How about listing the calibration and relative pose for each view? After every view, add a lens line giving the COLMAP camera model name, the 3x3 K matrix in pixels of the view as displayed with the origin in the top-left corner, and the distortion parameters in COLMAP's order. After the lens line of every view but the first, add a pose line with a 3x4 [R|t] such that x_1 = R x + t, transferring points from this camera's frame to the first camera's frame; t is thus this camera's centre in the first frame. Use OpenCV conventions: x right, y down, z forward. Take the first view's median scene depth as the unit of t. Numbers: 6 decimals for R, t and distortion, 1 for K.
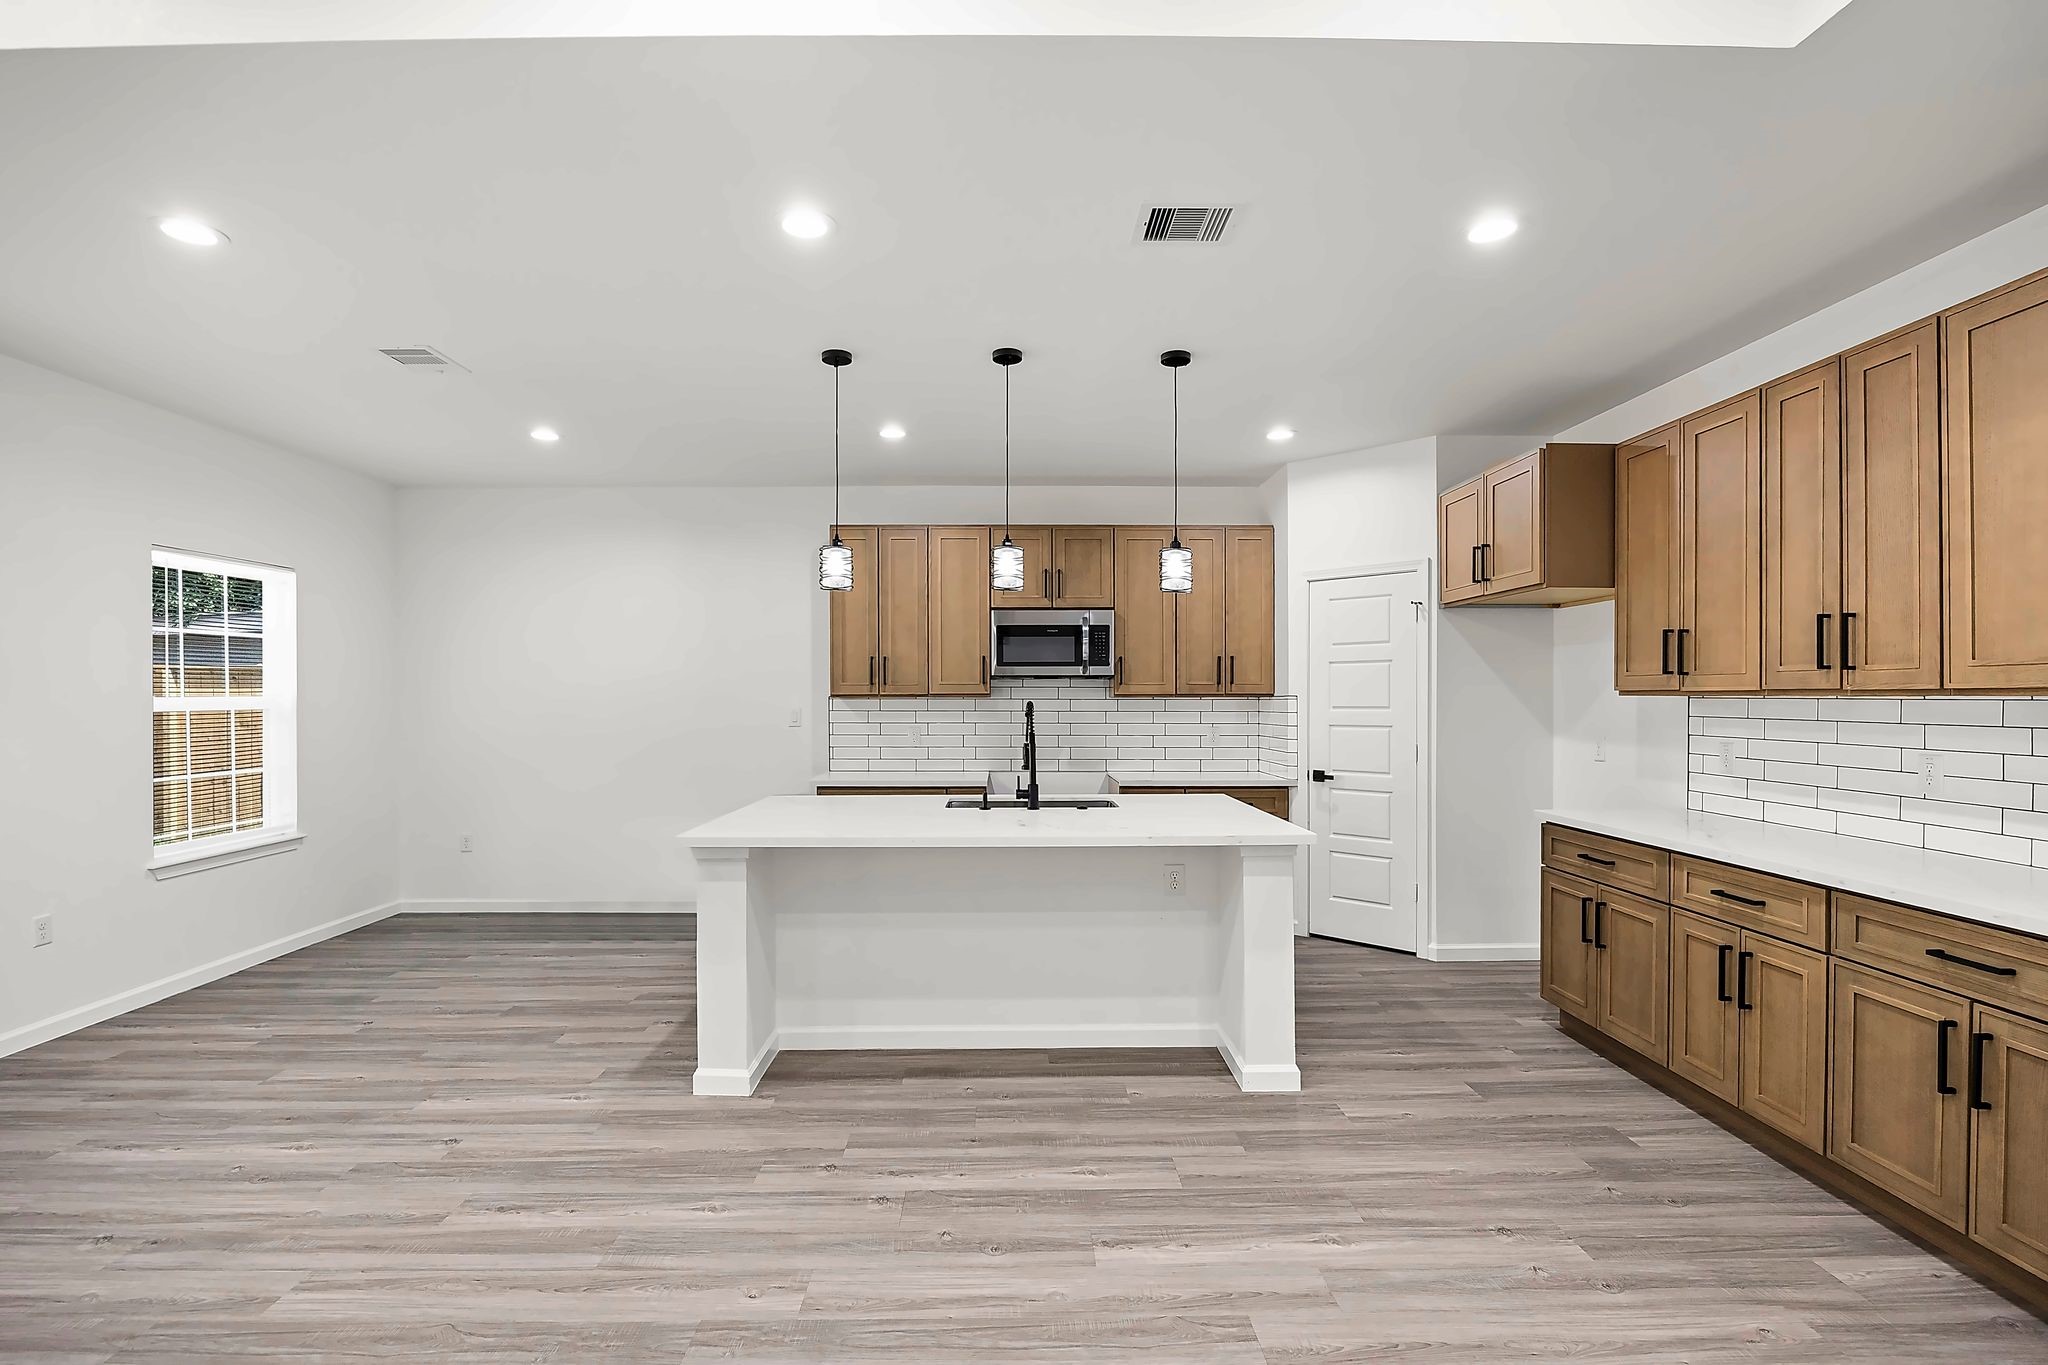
lens RADIAL K [[949.0, 0, 1024.0], [0, 949.0, 682.5], [0, 0, 1]] dist [-0.016407, -0.000197]
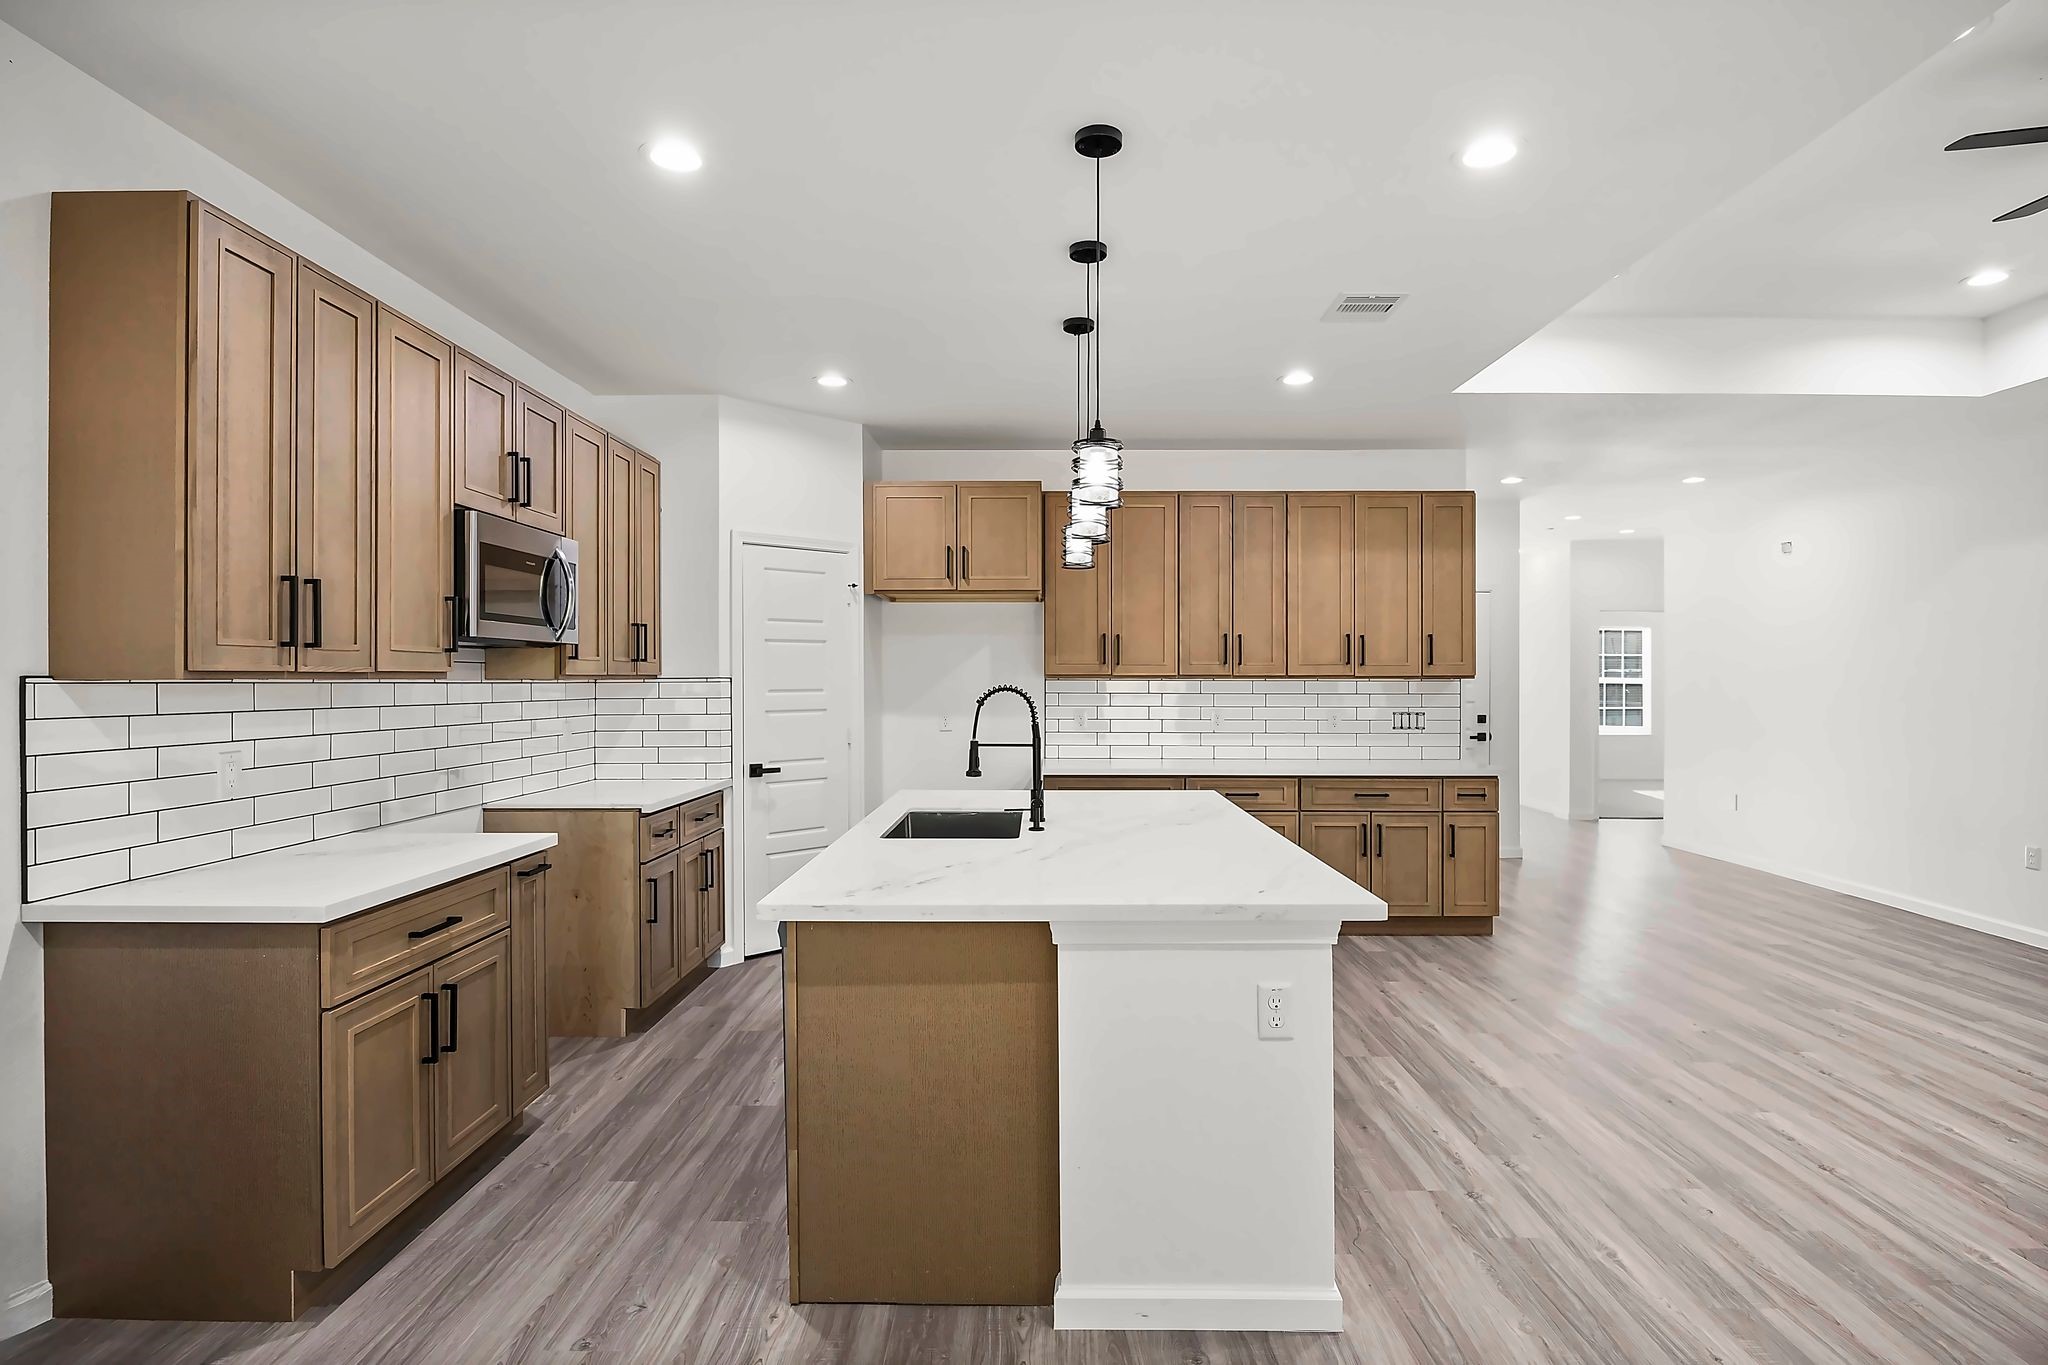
lens RADIAL K [[1024.2, 0, 1024.0], [0, 1024.2, 682.5], [0, 0, 1]] dist [-0.014836, -0.000119]
pose [[0.025507, -0.002181, 0.999672, -1.203008], [-0.015030, 0.999884, 0.002565, 0.023522], [-0.999562, -0.015091, 0.025472, 1.424855]]
